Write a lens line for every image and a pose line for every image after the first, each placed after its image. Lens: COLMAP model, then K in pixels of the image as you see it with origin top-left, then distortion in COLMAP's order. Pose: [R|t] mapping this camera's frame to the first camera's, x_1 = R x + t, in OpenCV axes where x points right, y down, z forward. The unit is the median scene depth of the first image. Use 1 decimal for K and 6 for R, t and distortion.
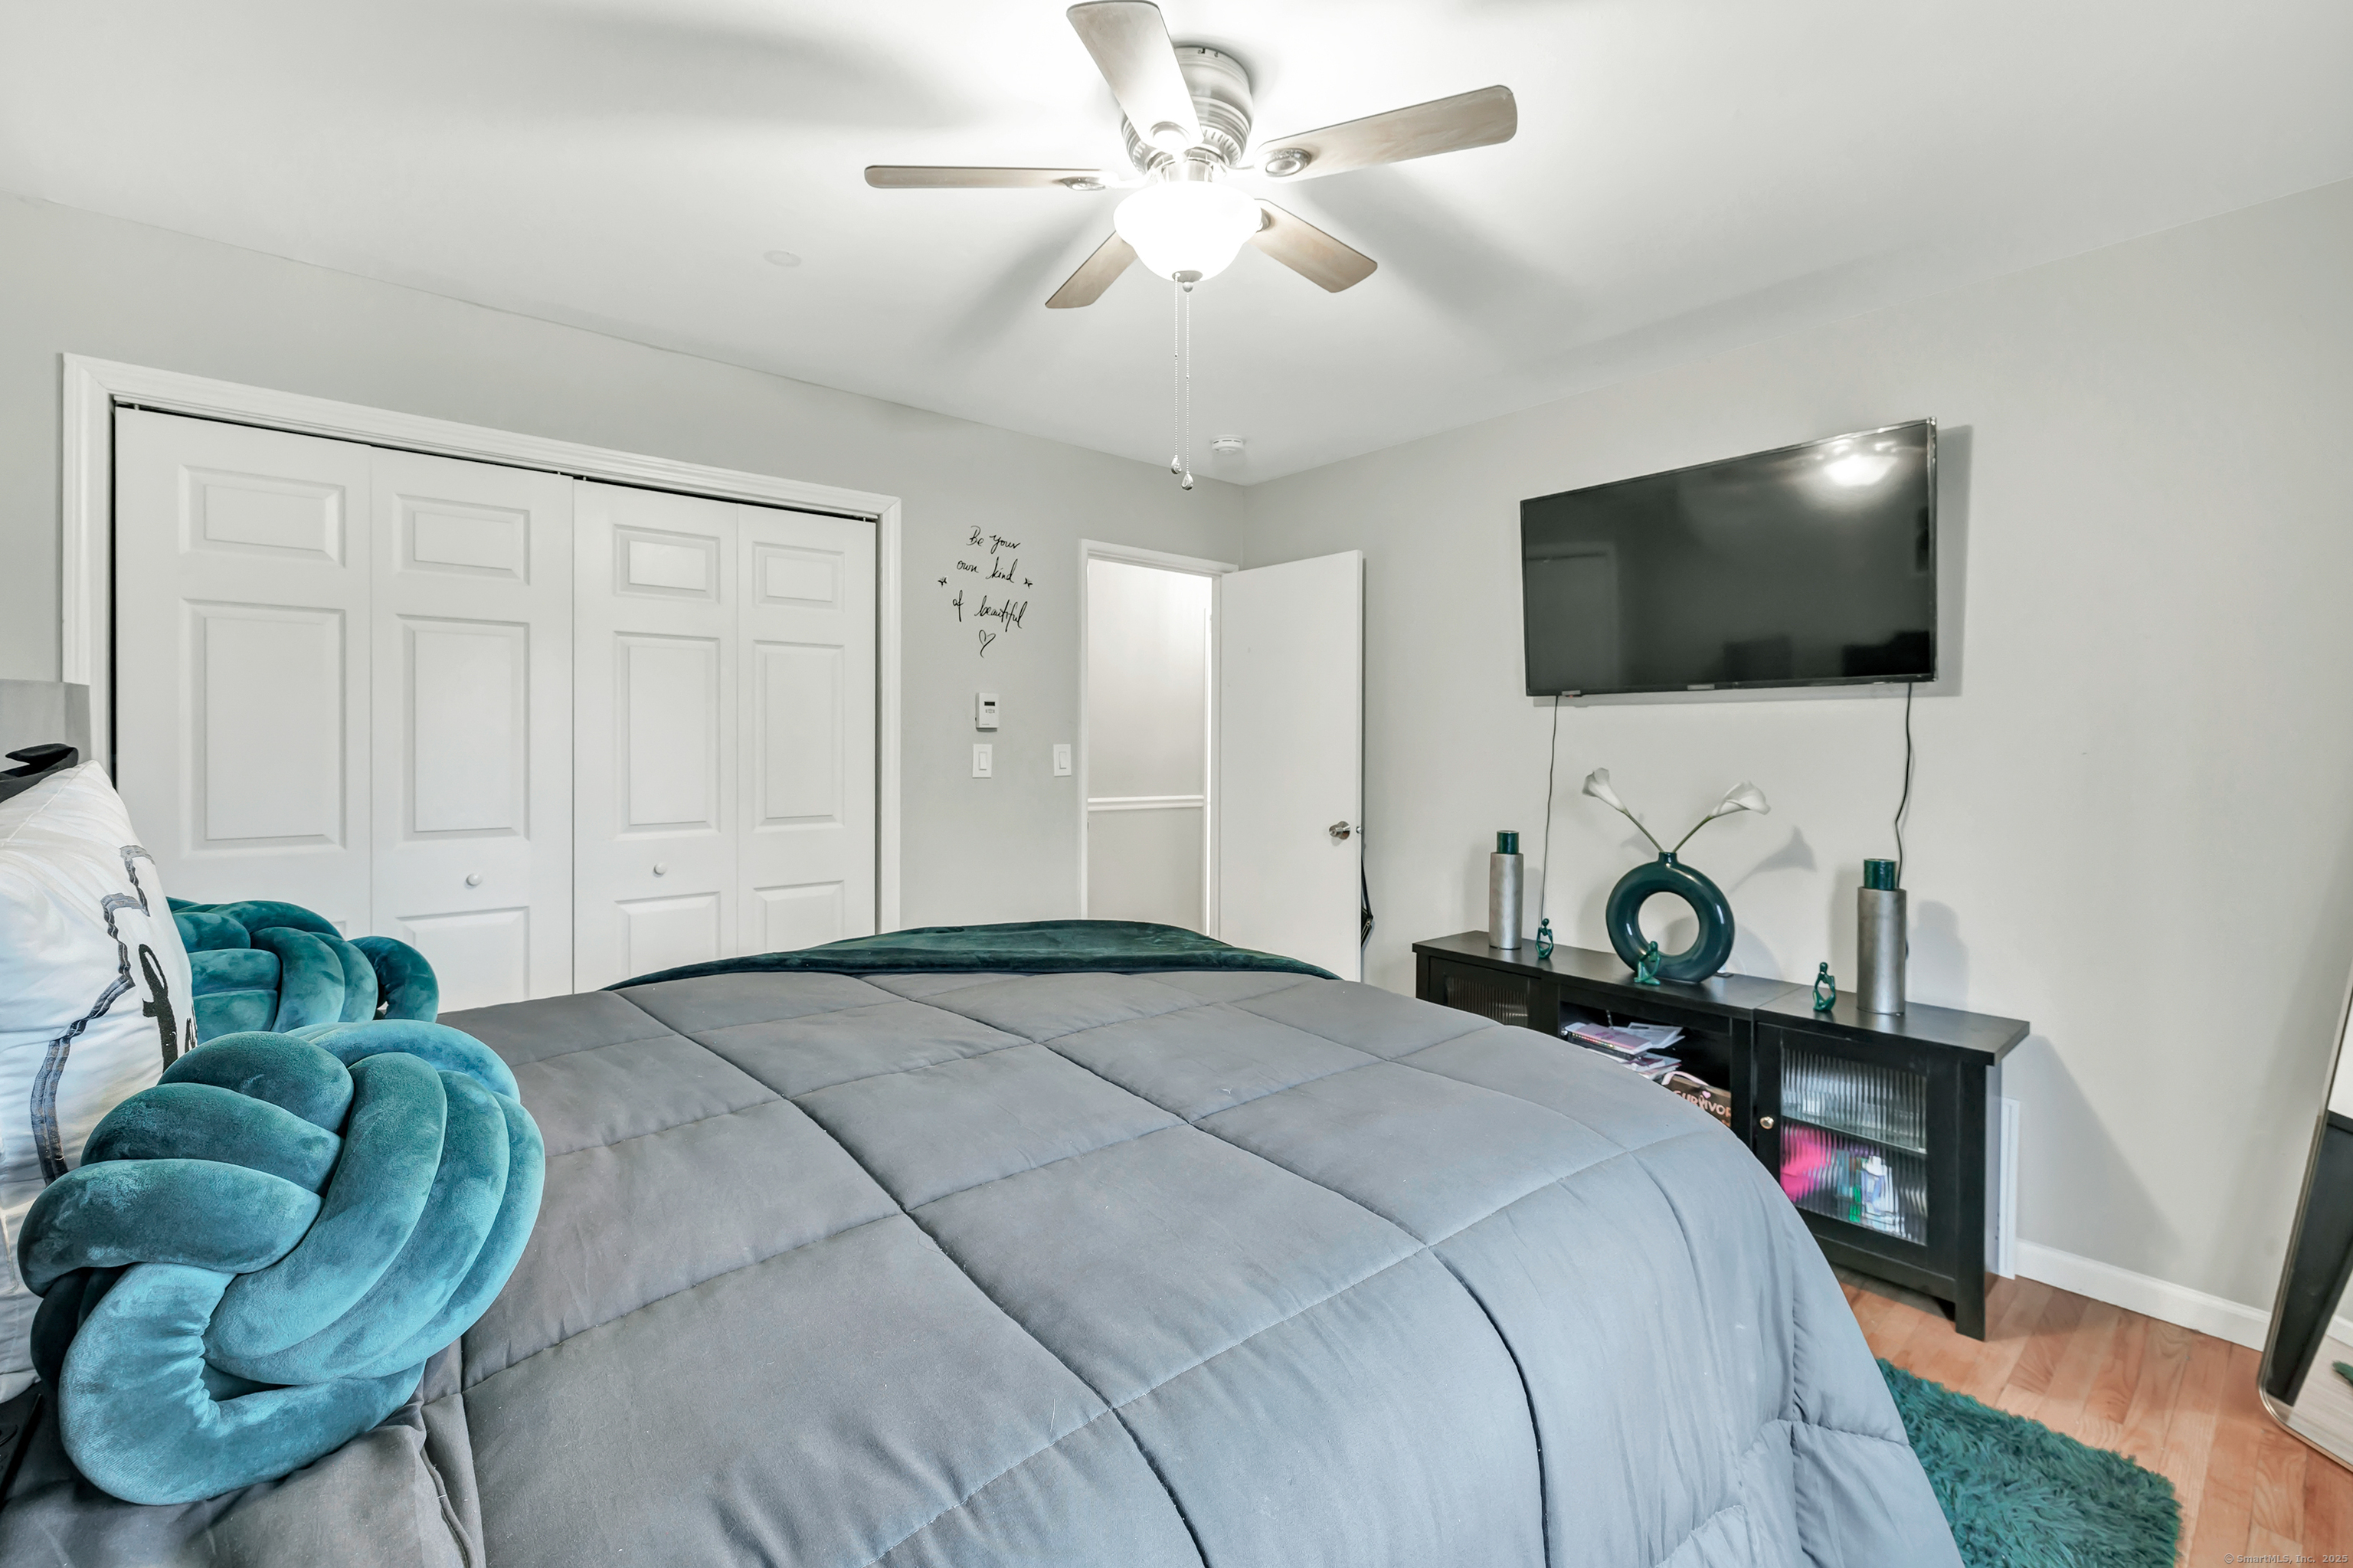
lens RADIAL K [[1011.5, 0, 1172.6], [0, 1011.5, 759.7], [0, 0, 1]] dist [0.004572, 0.000587]
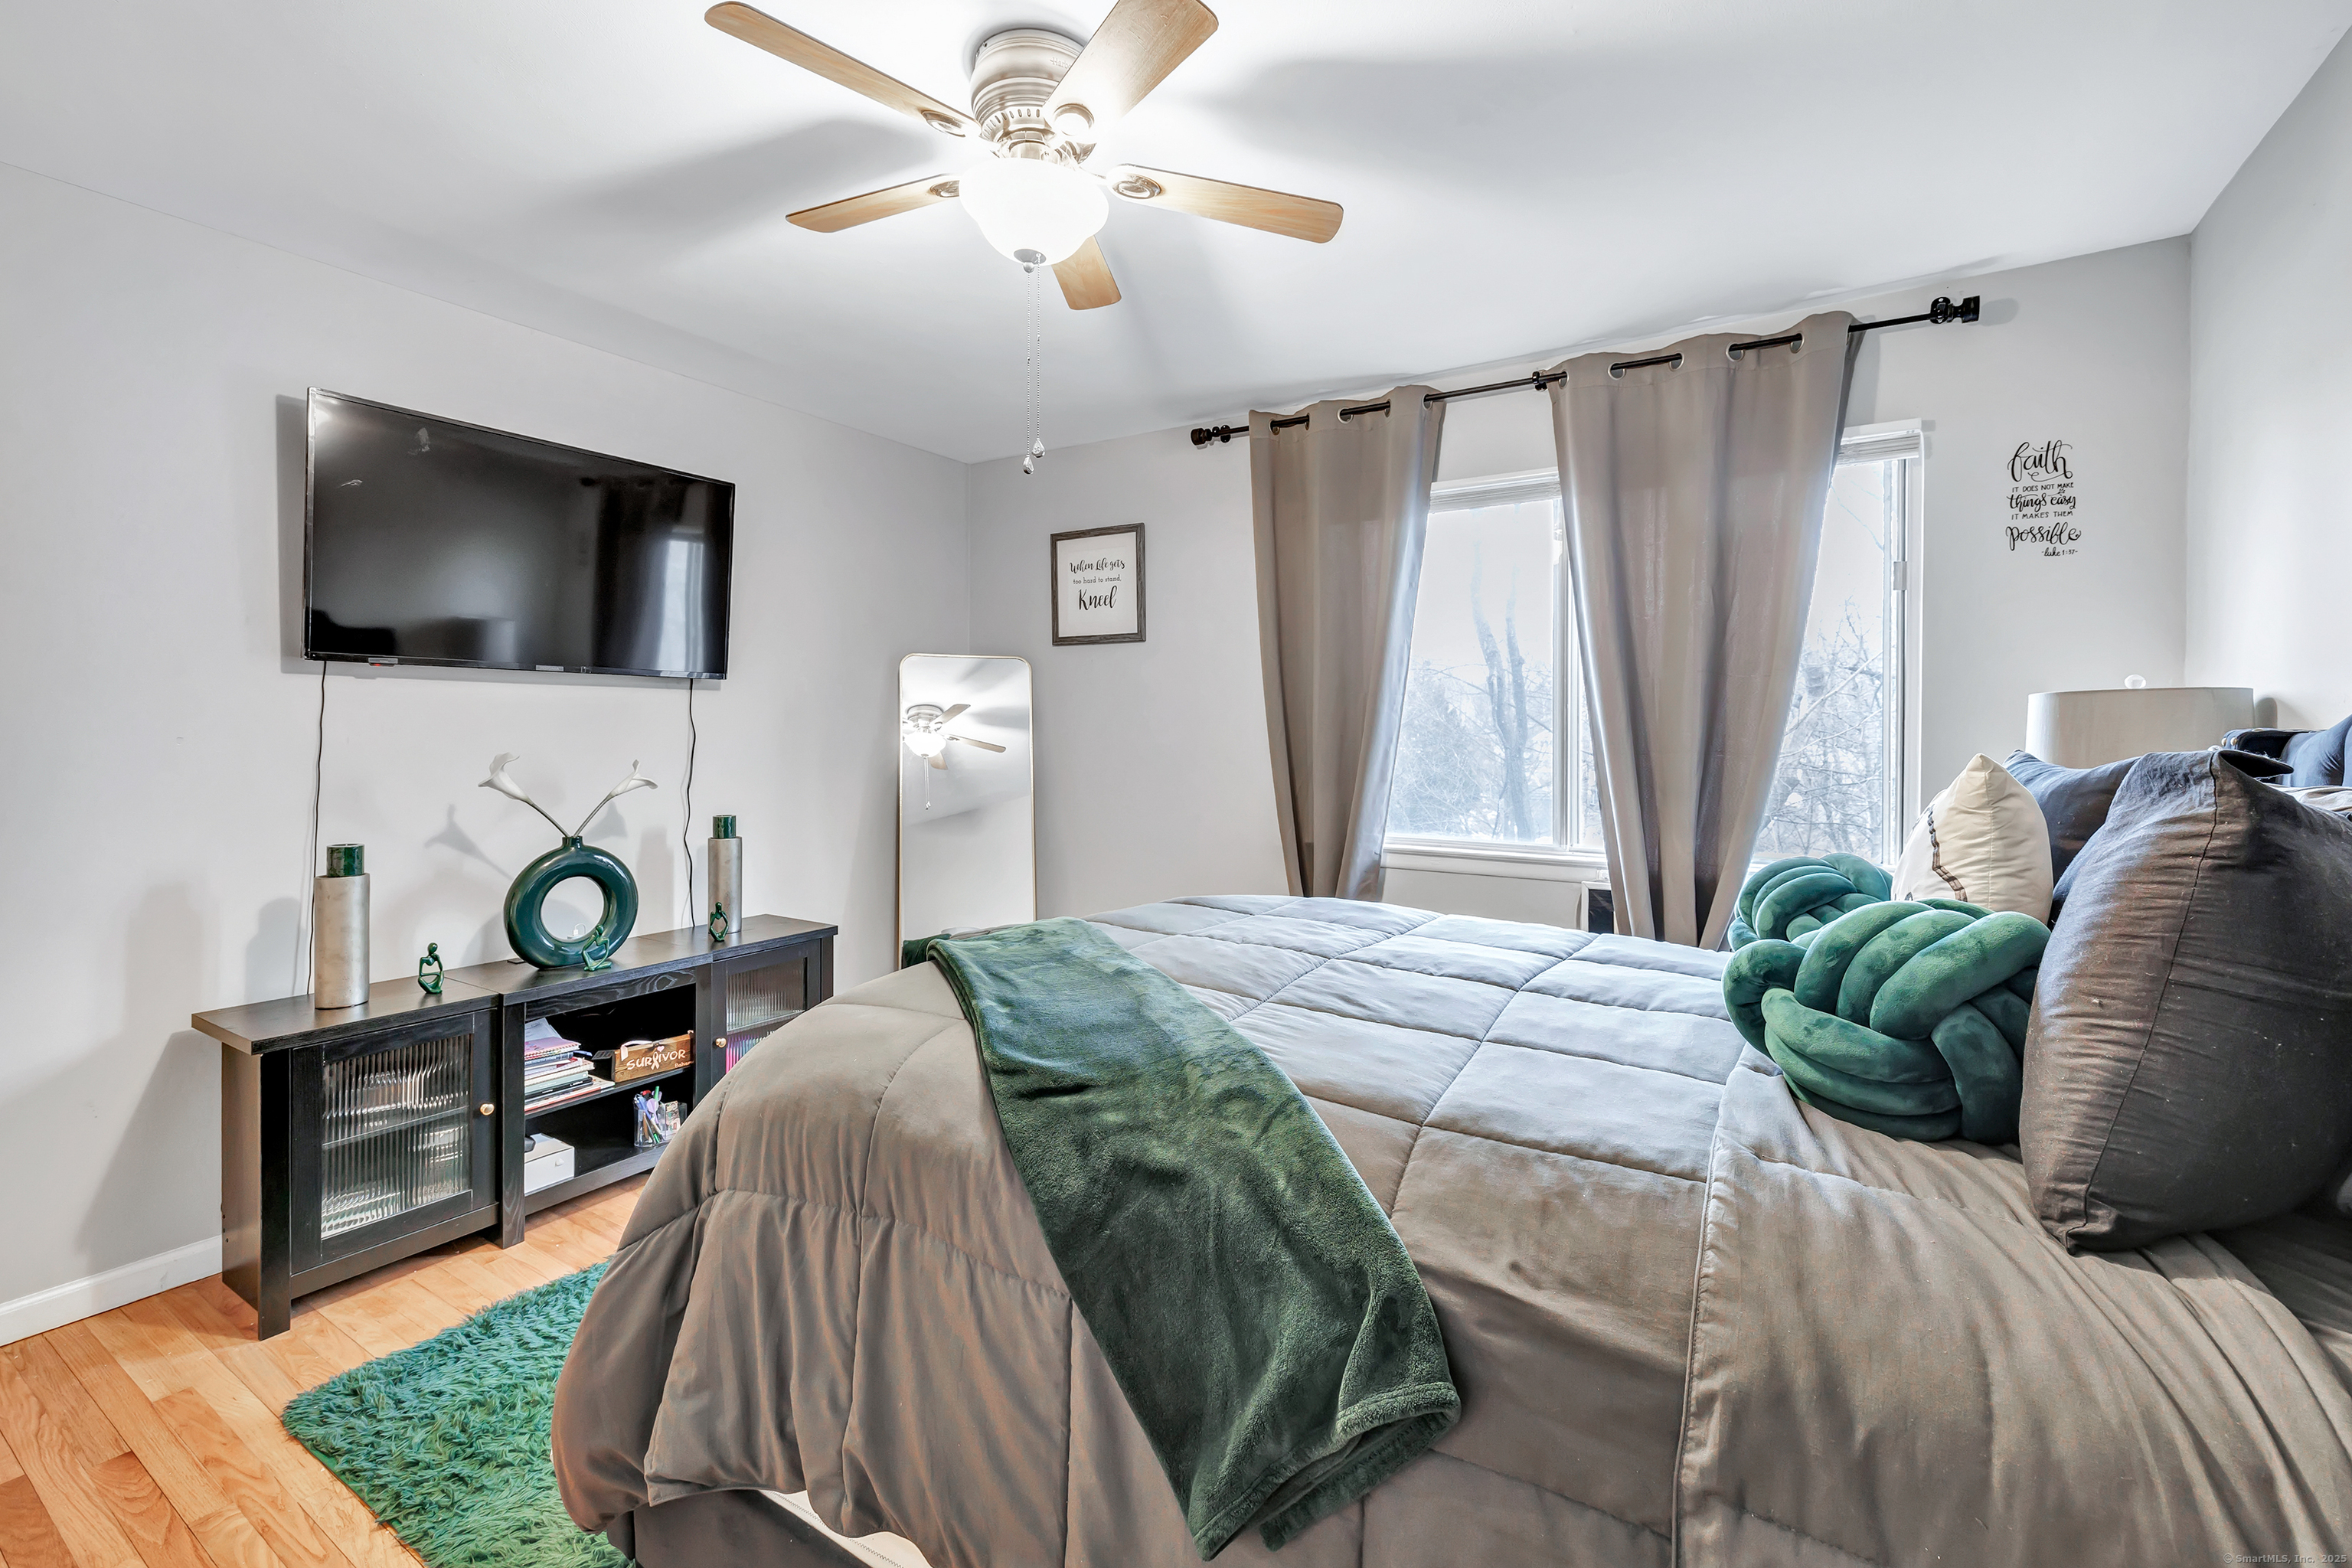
lens RADIAL K [[1011.0, 0, 1189.1], [0, 1011.0, 732.5], [0, 0, 1]] dist [0.004572, 0.000587]
pose [[-0.300257, -0.008356, 0.953822, -3.582987], [0.007780, 0.999907, 0.011209, -0.090108], [-0.953827, 0.010786, -0.300164, 4.147104]]
